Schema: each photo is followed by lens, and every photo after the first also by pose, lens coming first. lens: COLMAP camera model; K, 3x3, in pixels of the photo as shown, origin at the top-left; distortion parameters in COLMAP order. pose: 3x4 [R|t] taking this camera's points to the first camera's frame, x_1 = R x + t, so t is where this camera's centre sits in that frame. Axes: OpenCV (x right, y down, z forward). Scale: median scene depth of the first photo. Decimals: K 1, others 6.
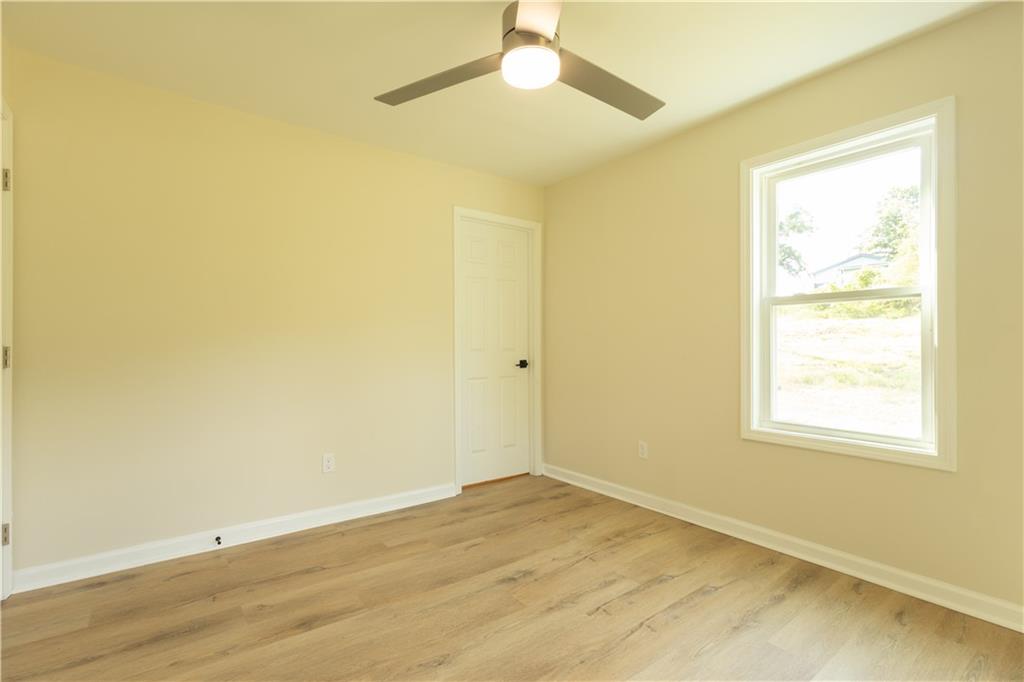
lens RADIAL K [[472.7, 0, 514.6], [0, 472.7, 341.2], [0, 0, 1]] dist [0.005269, -0.000503]
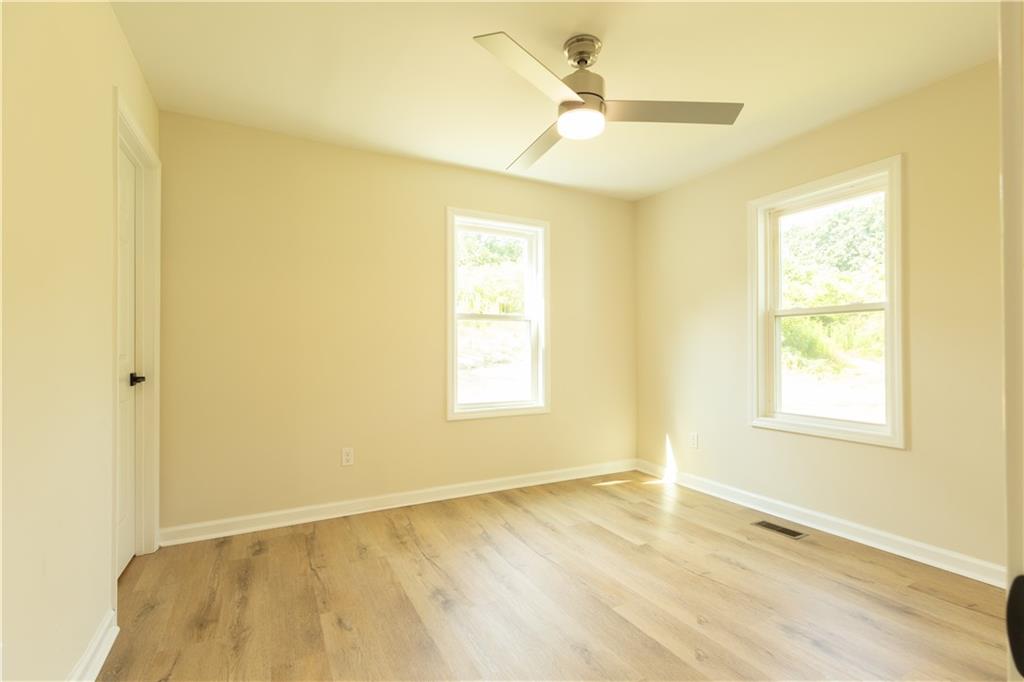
lens RADIAL K [[472.7, 0, 515.9], [0, 472.7, 345.5], [0, 0, 1]] dist [0.005269, -0.000503]
pose [[0.164823, 0.002105, 0.986321, -0.724272], [-0.007242, 0.999973, -0.000924, -0.001255], [-0.986297, -0.006991, 0.164834, 0.575127]]
